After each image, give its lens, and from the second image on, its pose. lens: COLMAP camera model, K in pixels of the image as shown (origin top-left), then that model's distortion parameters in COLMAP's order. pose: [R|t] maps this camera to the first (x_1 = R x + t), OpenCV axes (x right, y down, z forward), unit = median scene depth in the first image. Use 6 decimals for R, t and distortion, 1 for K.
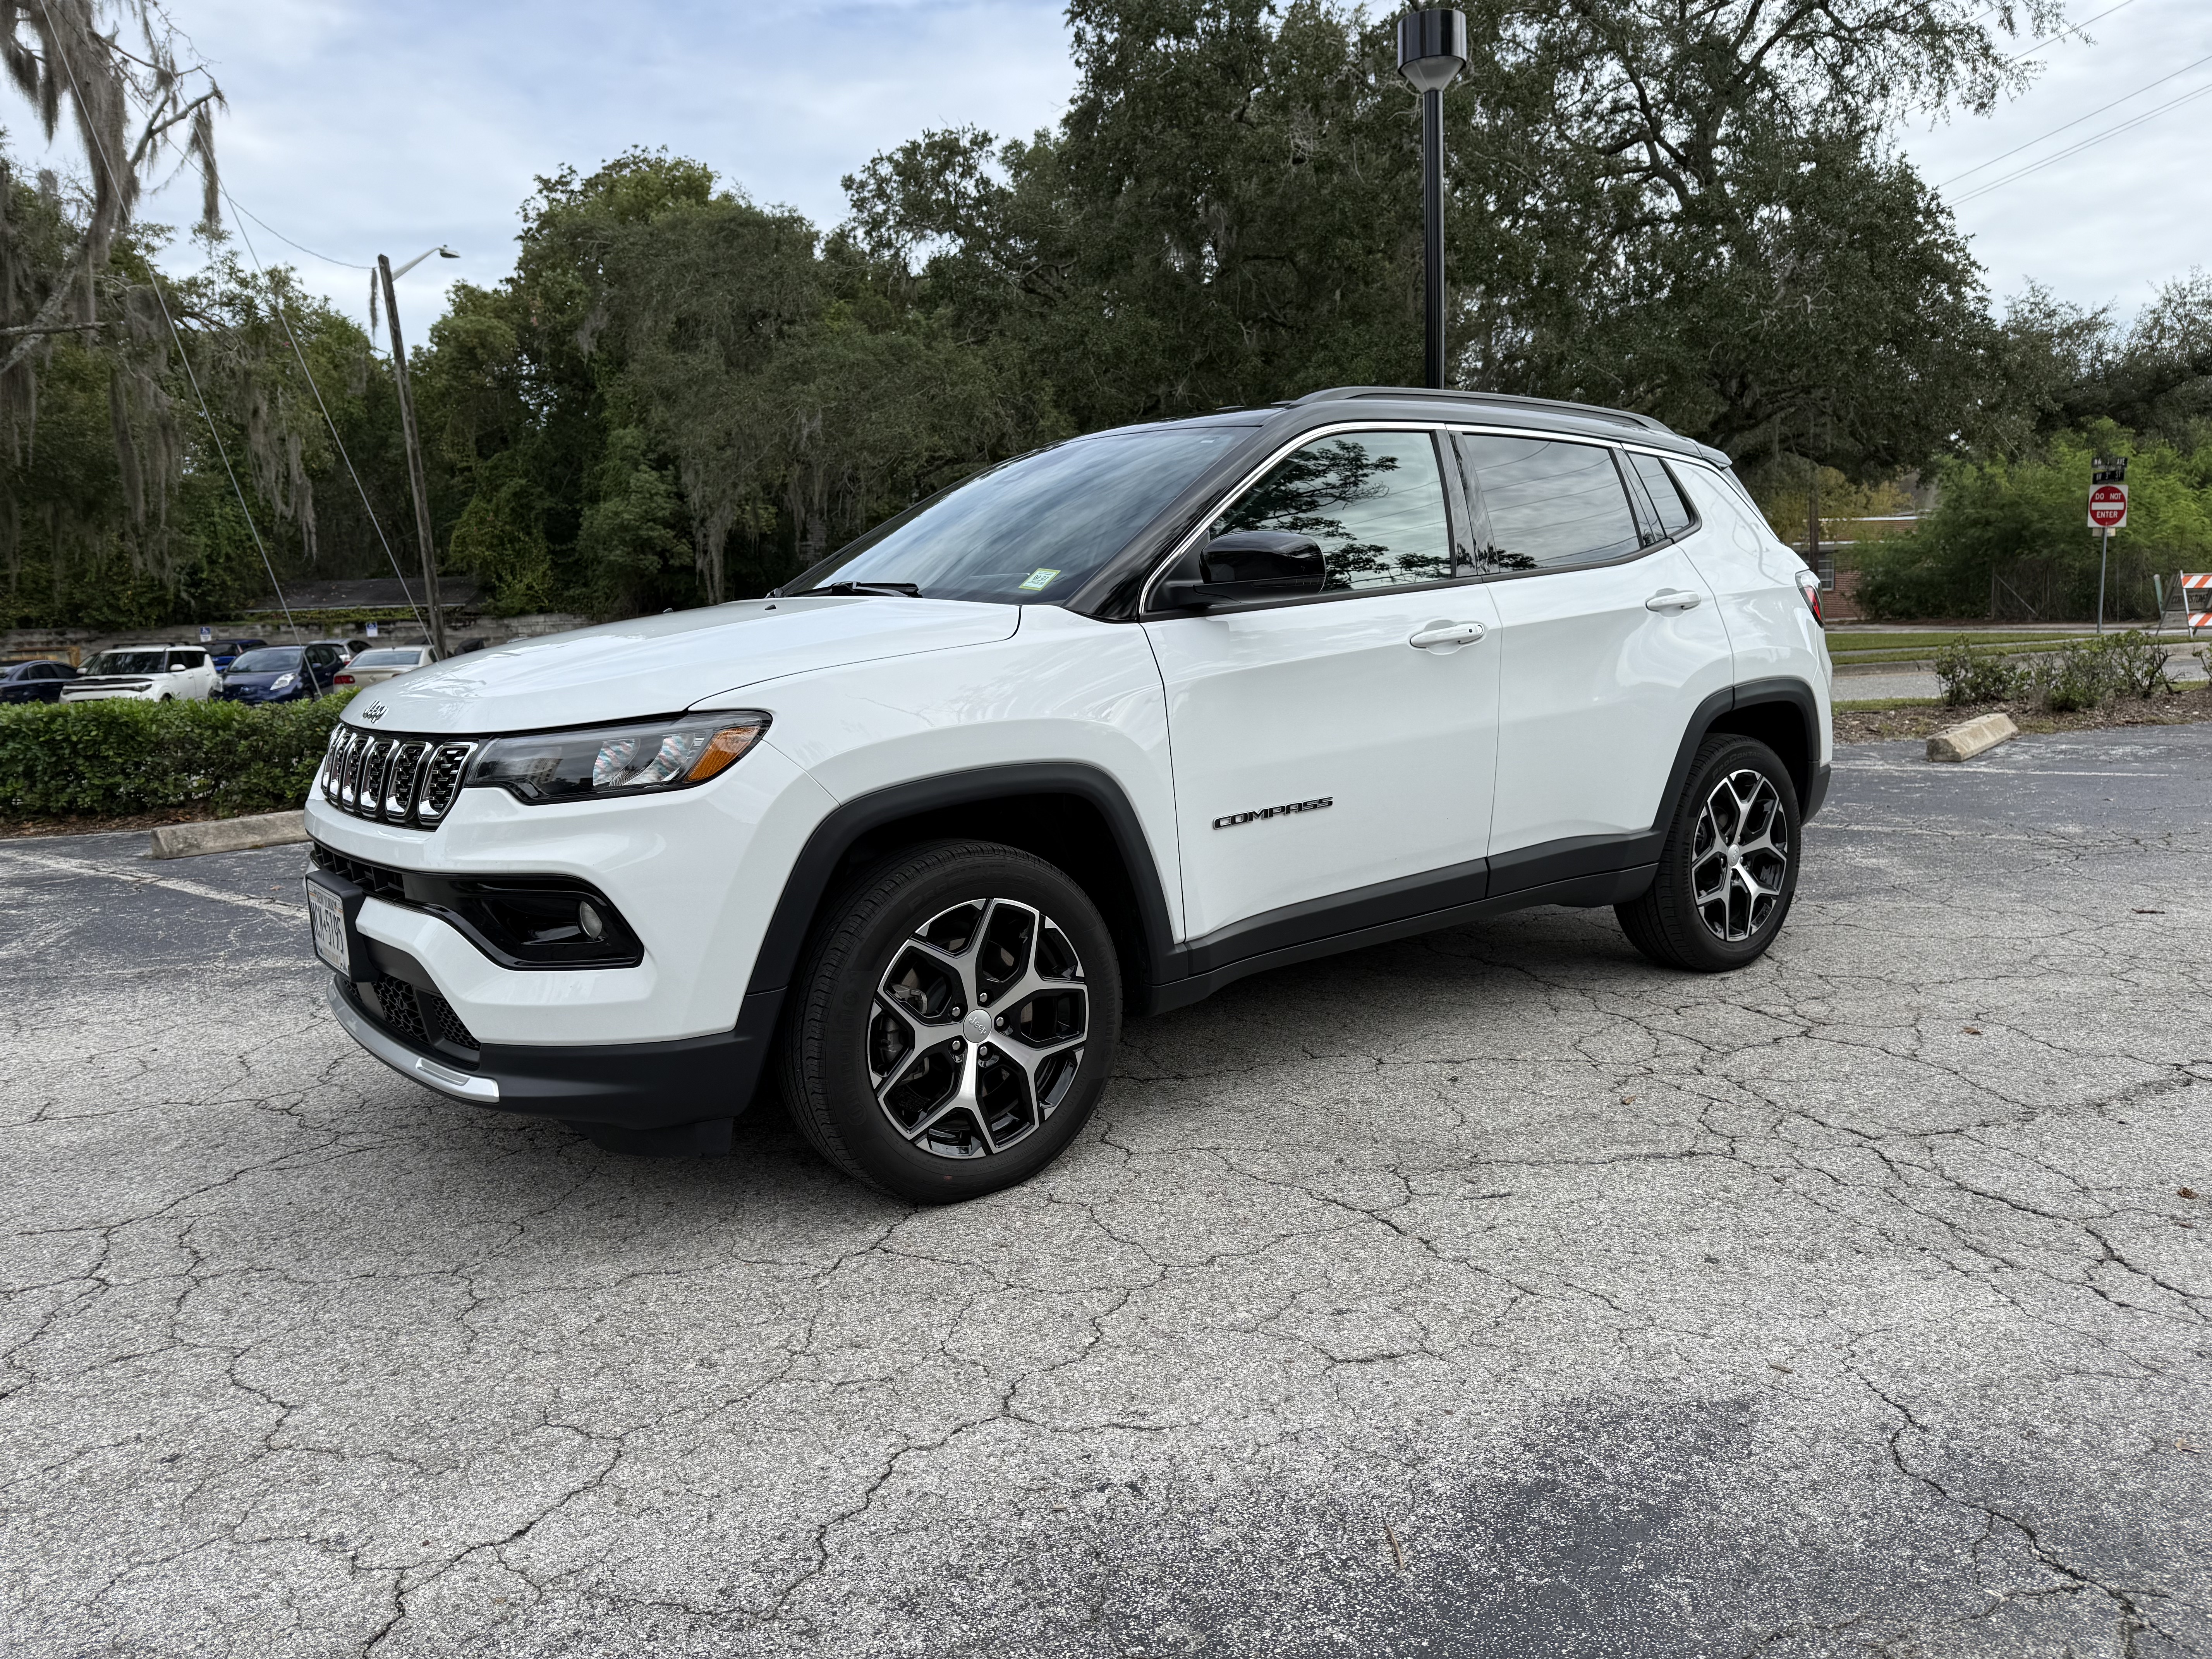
lens RADIAL K [[1536.1, 0, 1017.6], [0, 1536.1, 843.4], [0, 0, 1]] dist [0.016605, -0.025500]
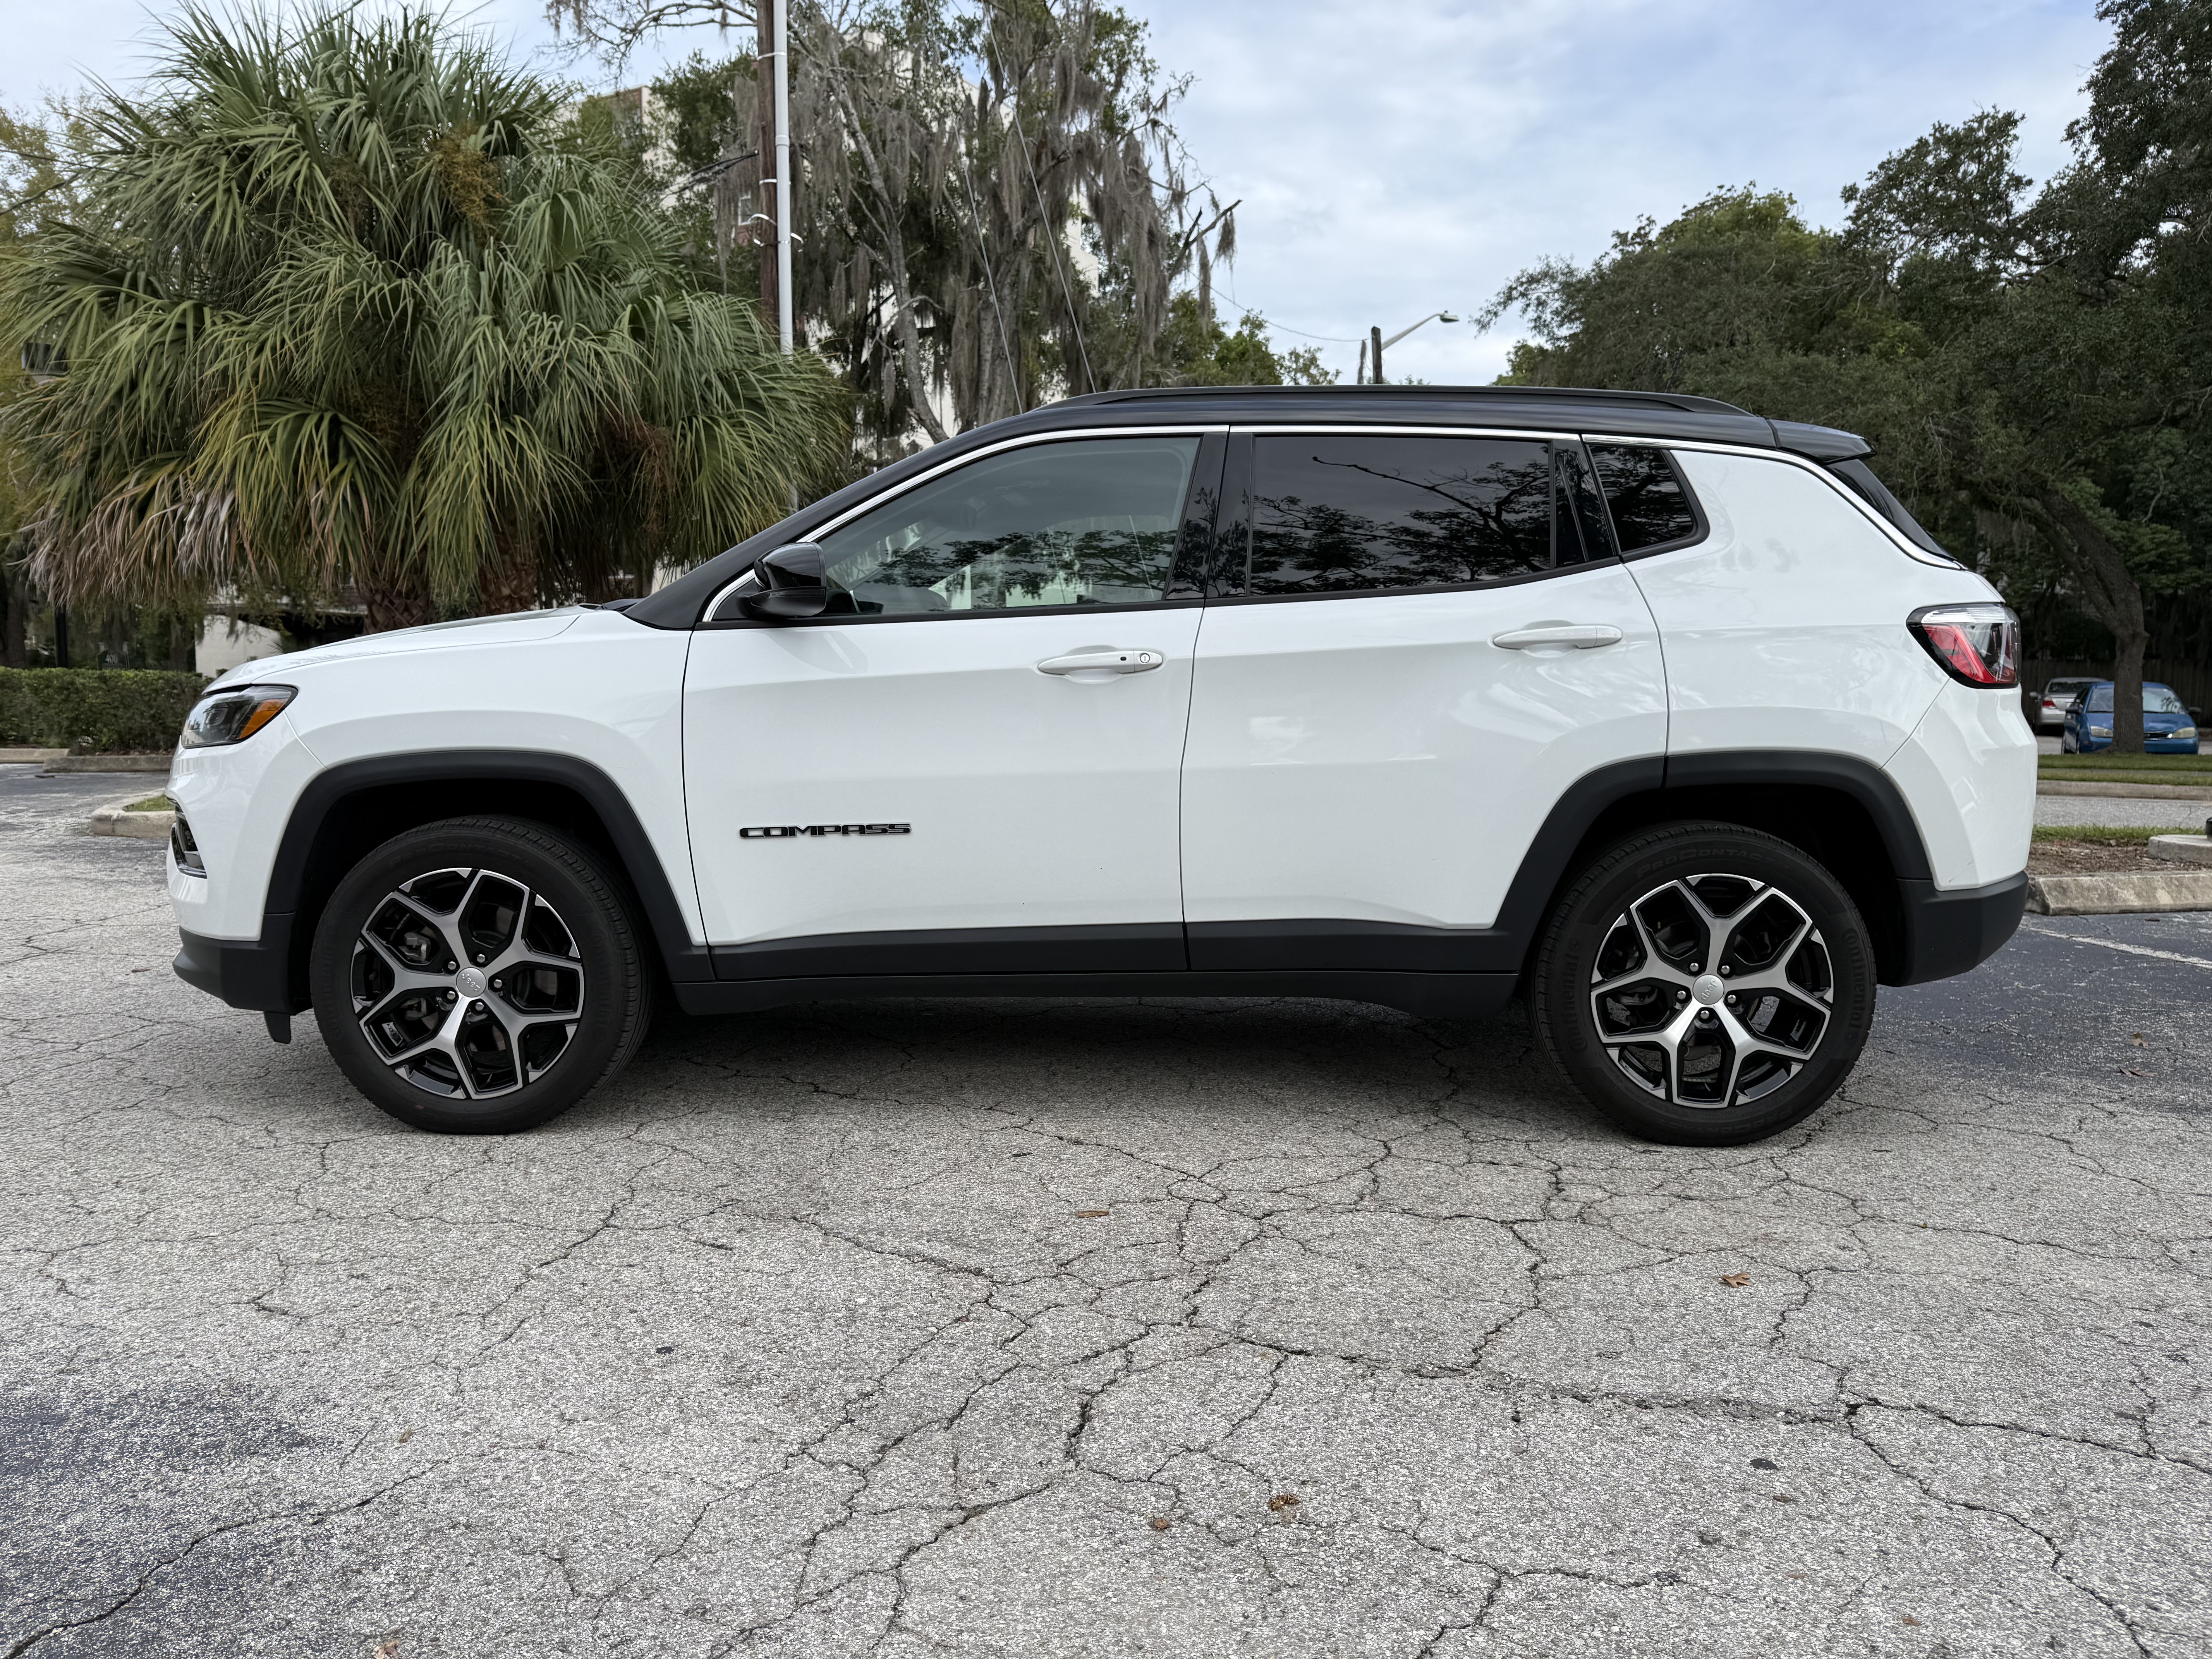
lens RADIAL K [[1536.1, 0, 1109.0], [0, 1536.1, 825.4], [0, 0, 1]] dist [0.016605, -0.025500]
pose [[0.789783, 0.096141, -0.605805, 0.888655], [-0.123026, 0.992399, -0.002895, -0.042691], [0.600922, 0.076816, 0.795608, 0.332637]]
